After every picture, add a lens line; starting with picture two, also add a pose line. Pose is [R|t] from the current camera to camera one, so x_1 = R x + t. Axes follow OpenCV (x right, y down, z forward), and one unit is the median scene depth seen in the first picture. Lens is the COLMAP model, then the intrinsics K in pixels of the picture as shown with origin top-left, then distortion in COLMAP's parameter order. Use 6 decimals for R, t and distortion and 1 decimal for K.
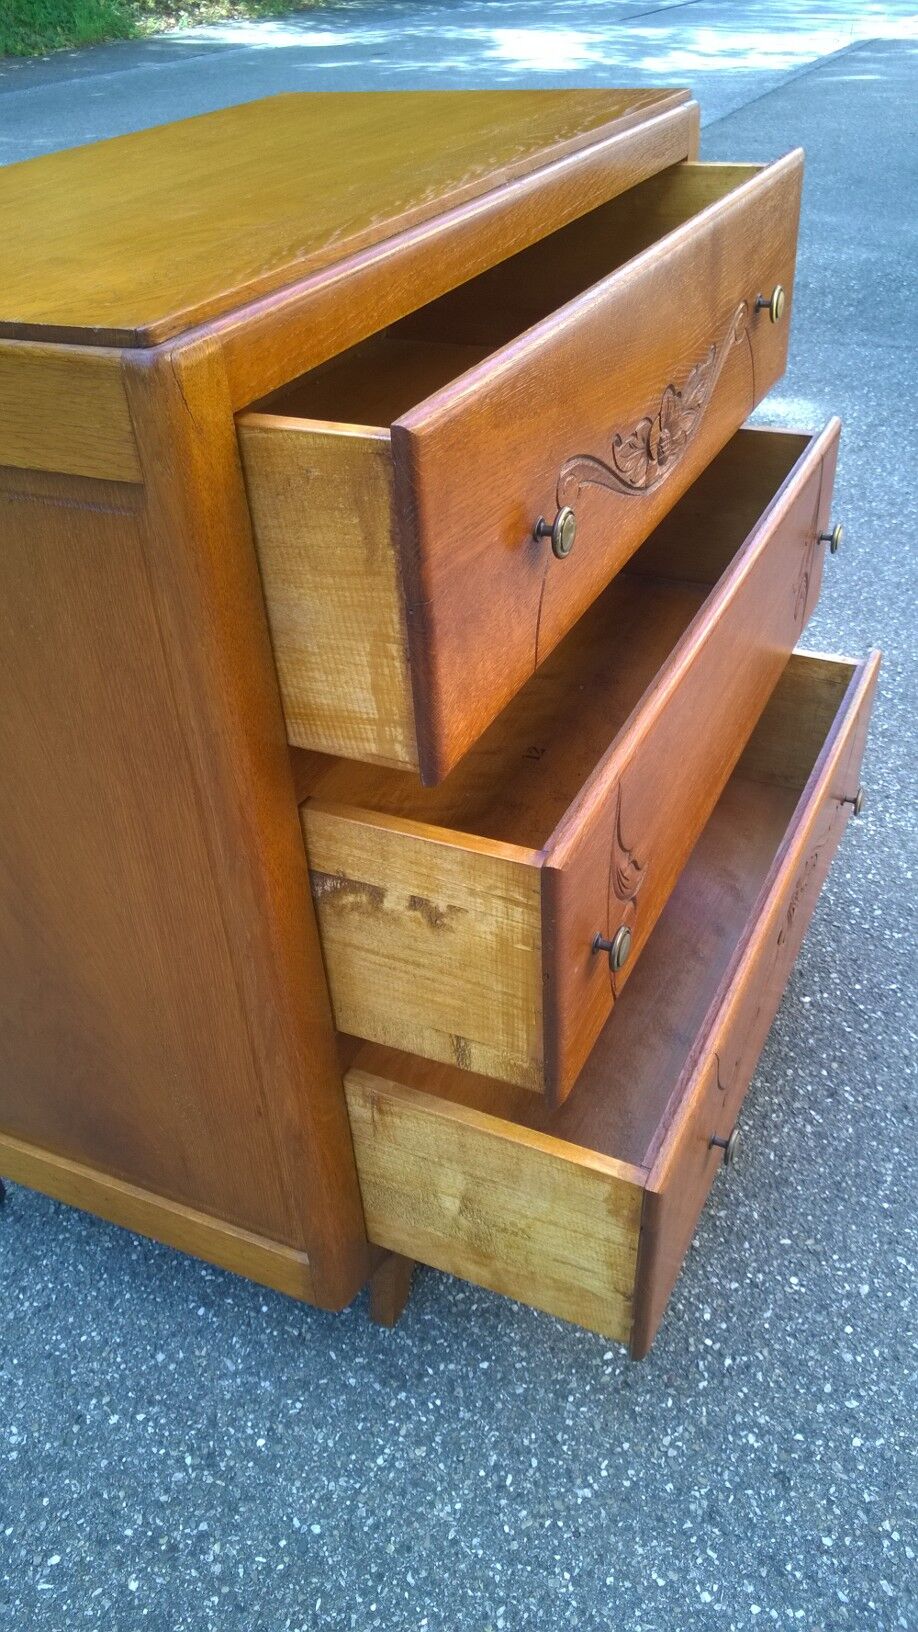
lens RADIAL K [[1248.1, 0, 447.8], [0, 1248.1, 825.1], [0, 0, 1]] dist [0.008800, -0.033674]
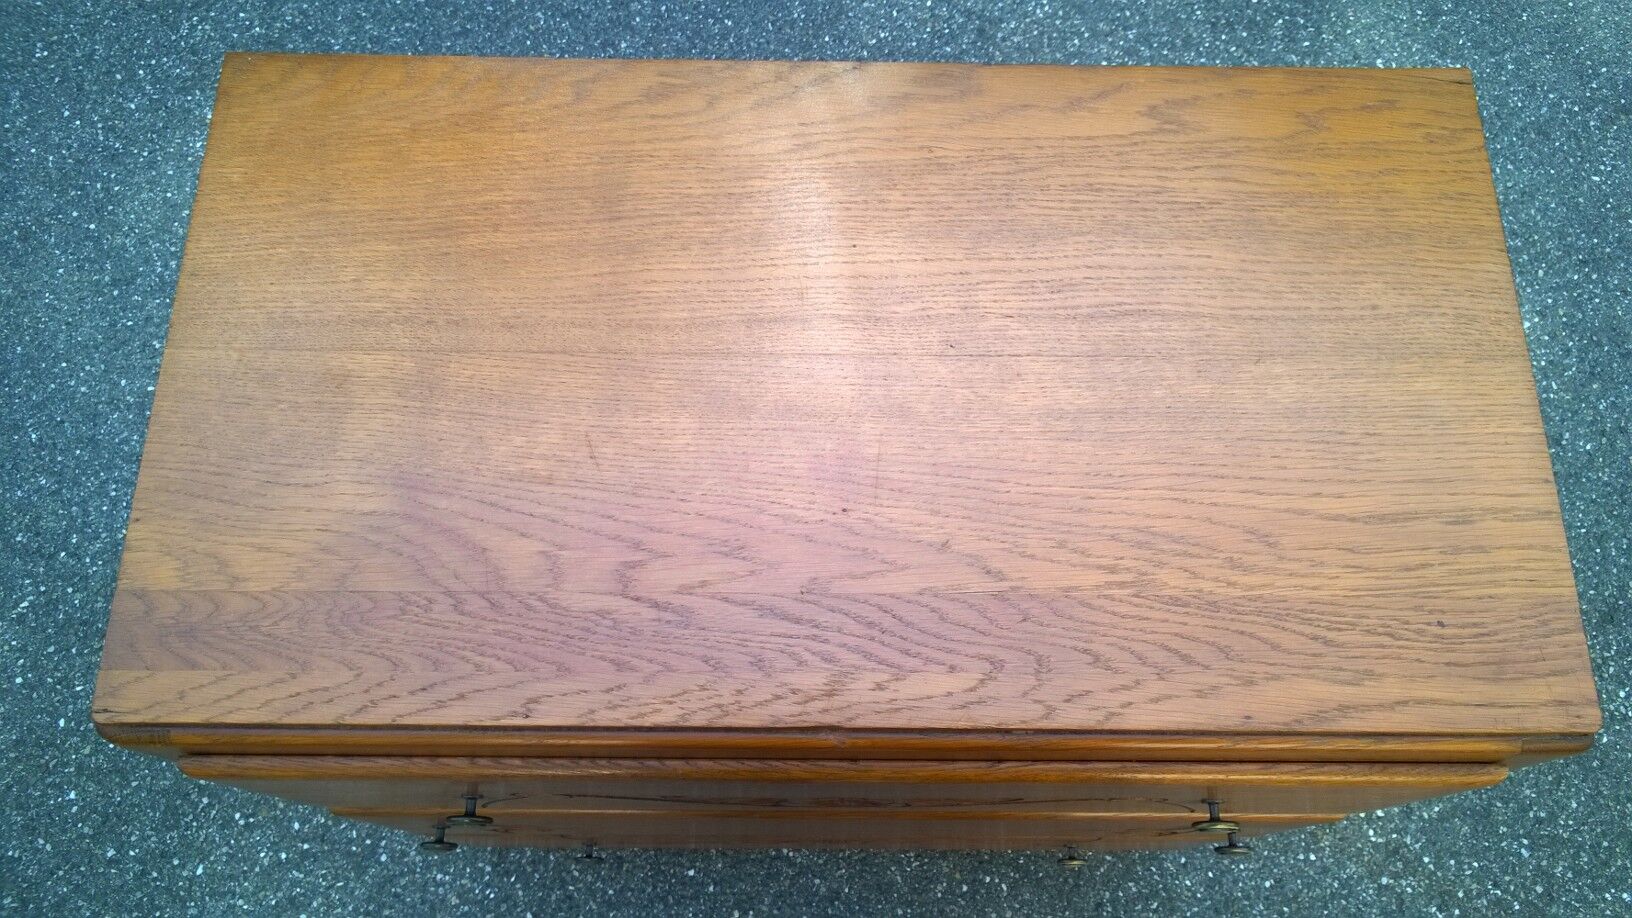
lens RADIAL K [[1248.1, 0, 828.3], [0, 1248.1, 471.7], [0, 0, 1]] dist [0.008800, -0.033674]
pose [[0.431669, 0.866635, -0.250212, 0.096312], [-0.565488, 0.476107, 0.673458, -0.946156], [0.702770, -0.149219, 0.695592, 0.383836]]
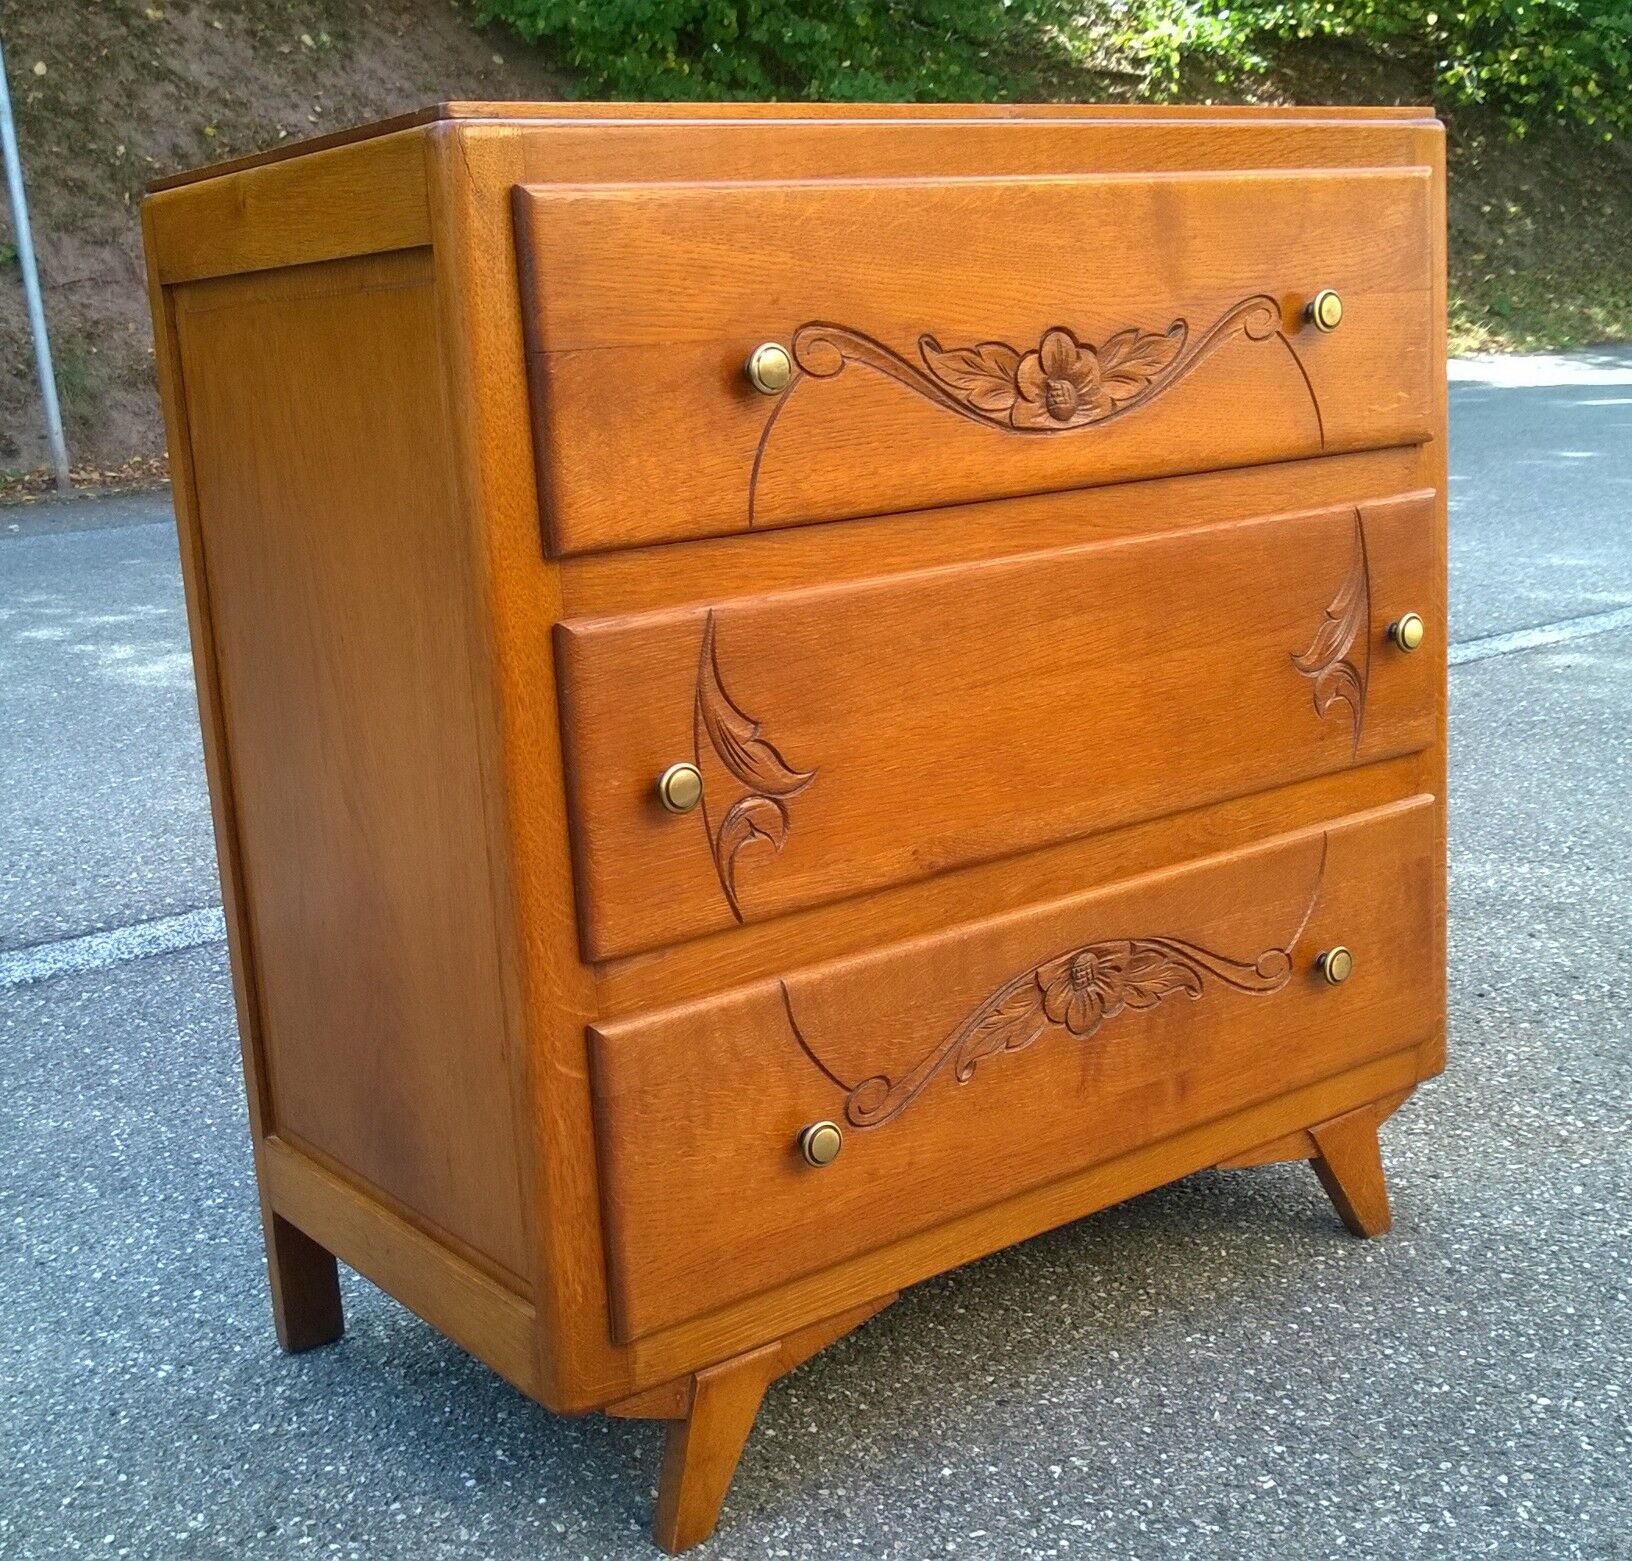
lens RADIAL K [[2113.8, 0, 752.2], [0, 2113.8, 783.3], [0, 0, 1]] dist [-0.004567, 0.000000]
pose [[0.878146, 0.101987, -0.467395, 0.554233], [-0.270699, 0.911486, -0.309701, 0.398113], [0.394438, 0.398486, 0.828026, -0.154133]]
